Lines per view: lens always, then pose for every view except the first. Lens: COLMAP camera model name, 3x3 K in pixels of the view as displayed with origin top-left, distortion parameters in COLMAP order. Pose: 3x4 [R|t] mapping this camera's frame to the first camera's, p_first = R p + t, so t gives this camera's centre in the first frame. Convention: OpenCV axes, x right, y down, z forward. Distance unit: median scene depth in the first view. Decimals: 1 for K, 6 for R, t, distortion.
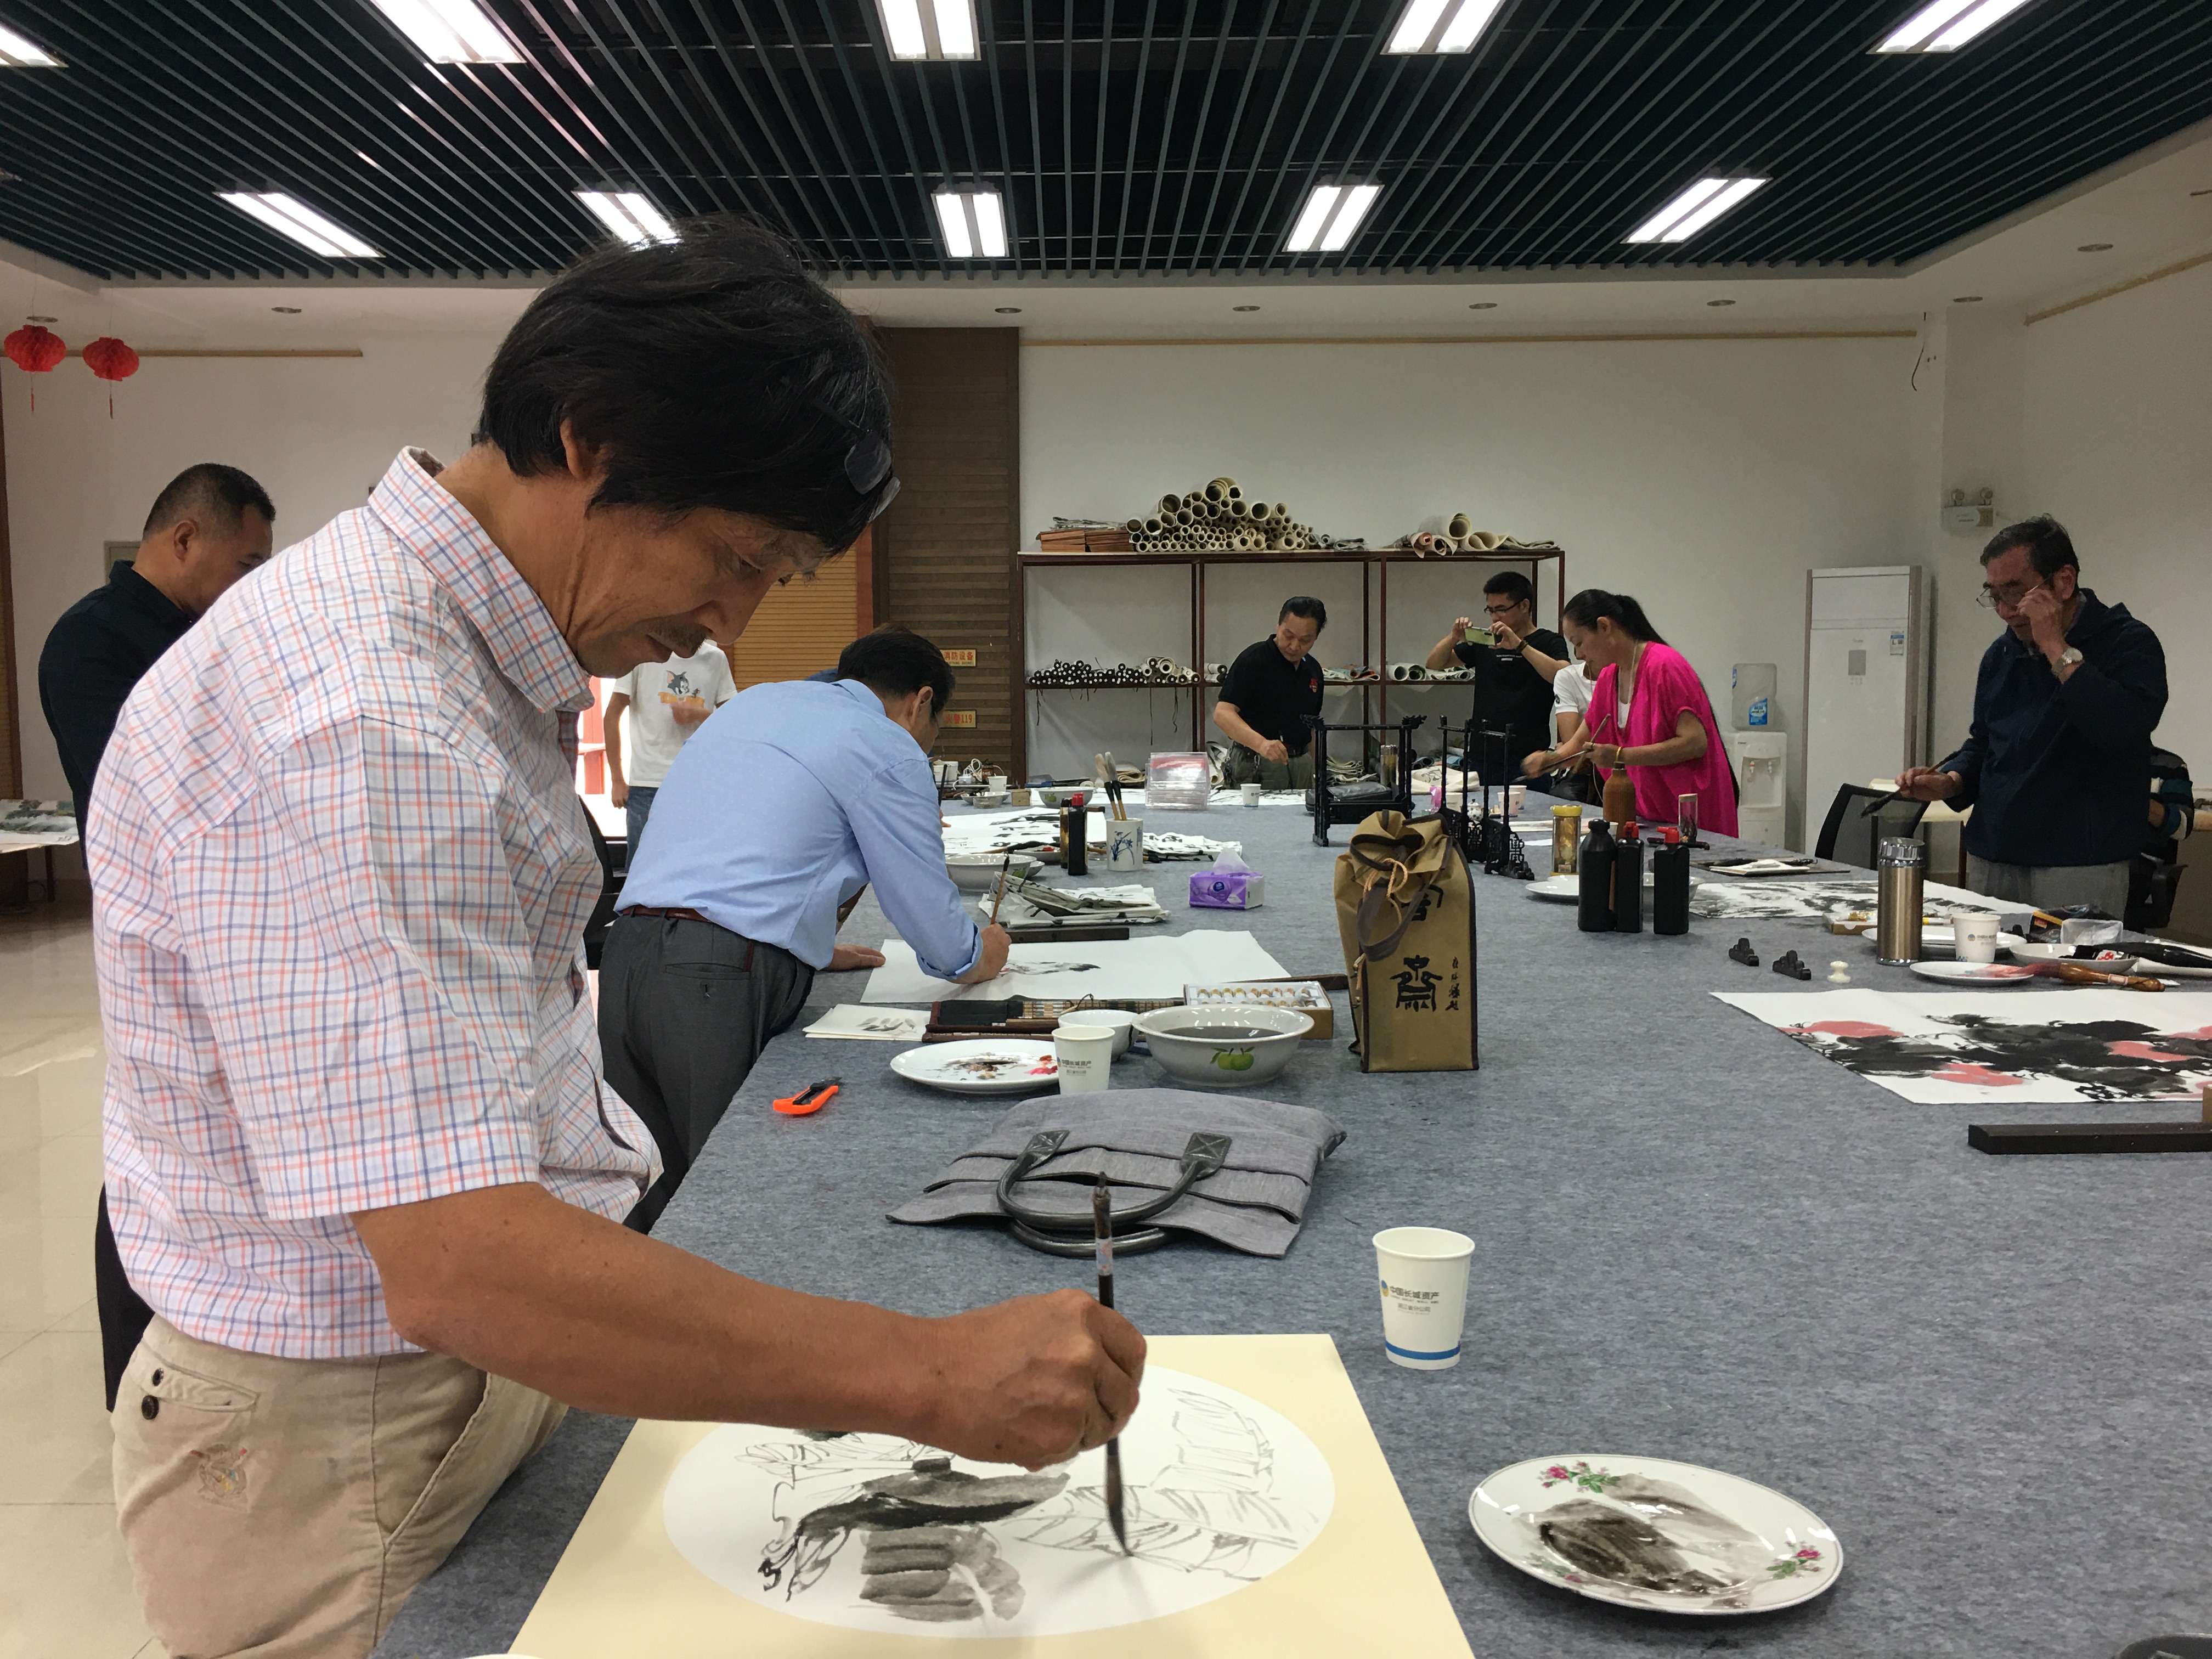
lens RADIAL K [[1887.8, 0, 1089.7], [0, 1887.8, 833.4], [0, 0, 1]] dist [0.064606, -0.078502]
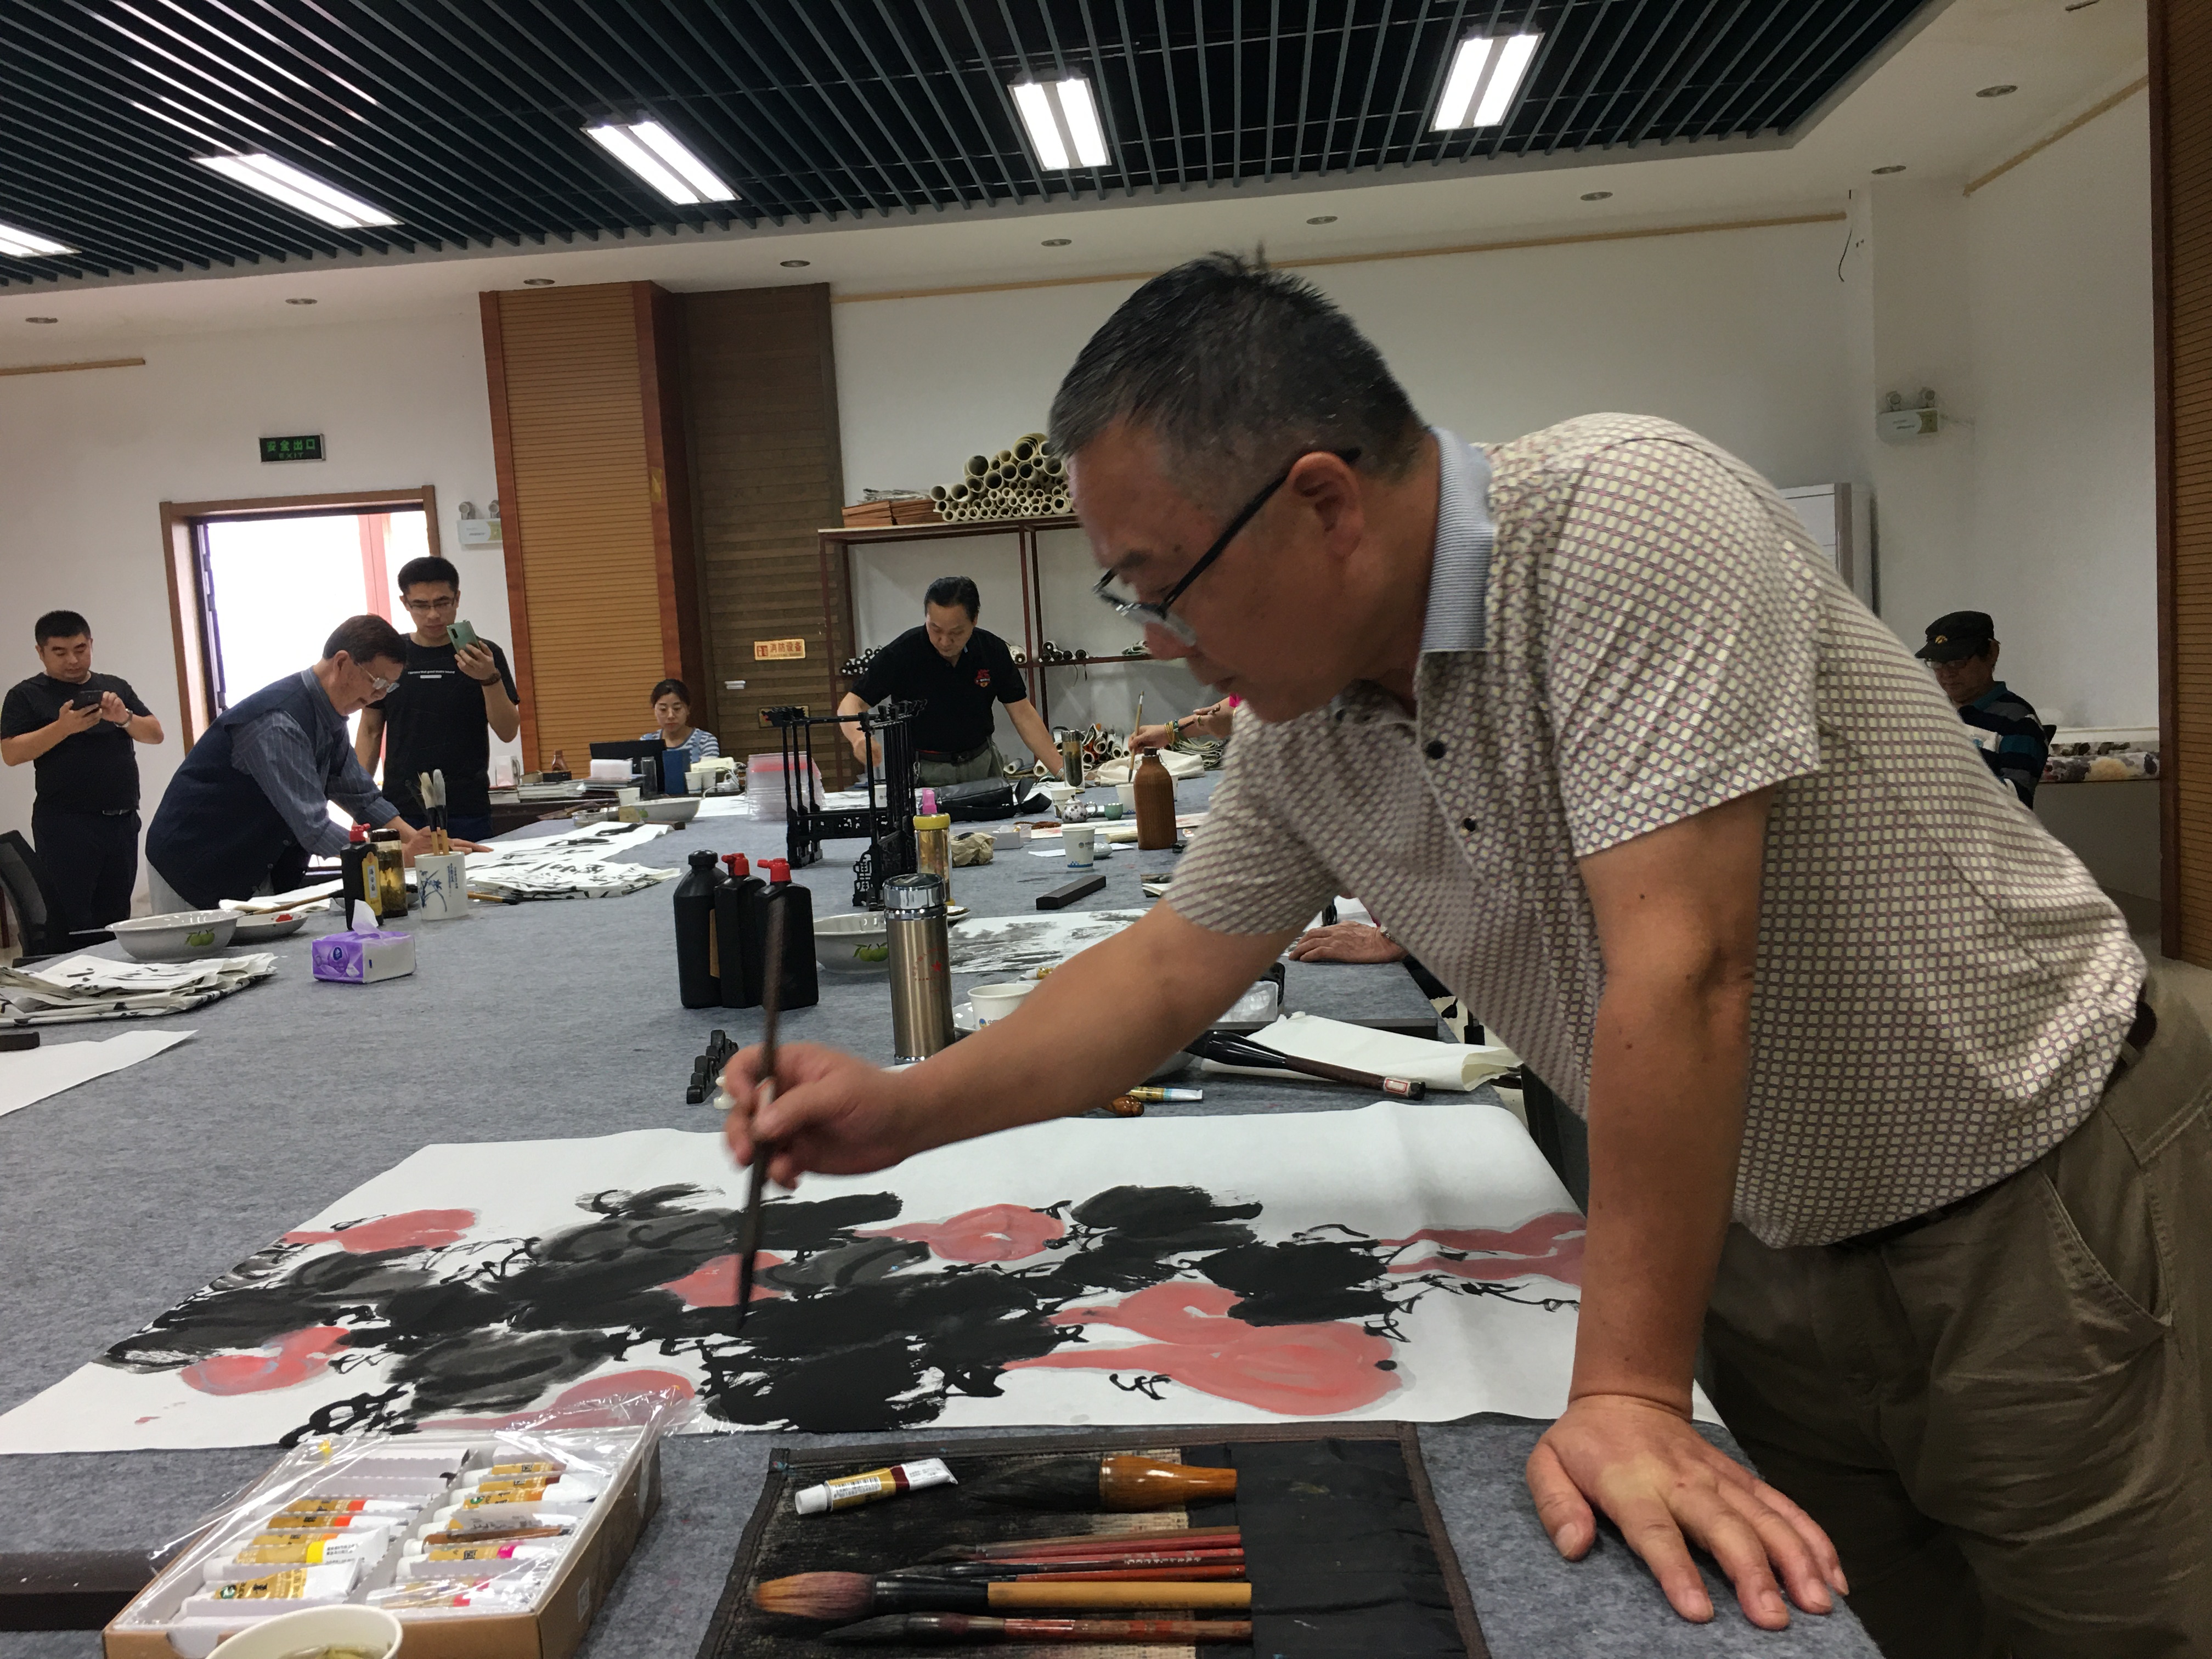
lens RADIAL K [[1887.8, 0, 1106.1], [0, 1887.8, 825.2], [0, 0, 1]] dist [0.064606, -0.078502]
pose [[0.994437, -0.046421, -0.094548, 0.179335], [0.047030, 0.998885, 0.004218, -0.004771], [0.094246, -0.008641, 0.995511, 0.108897]]
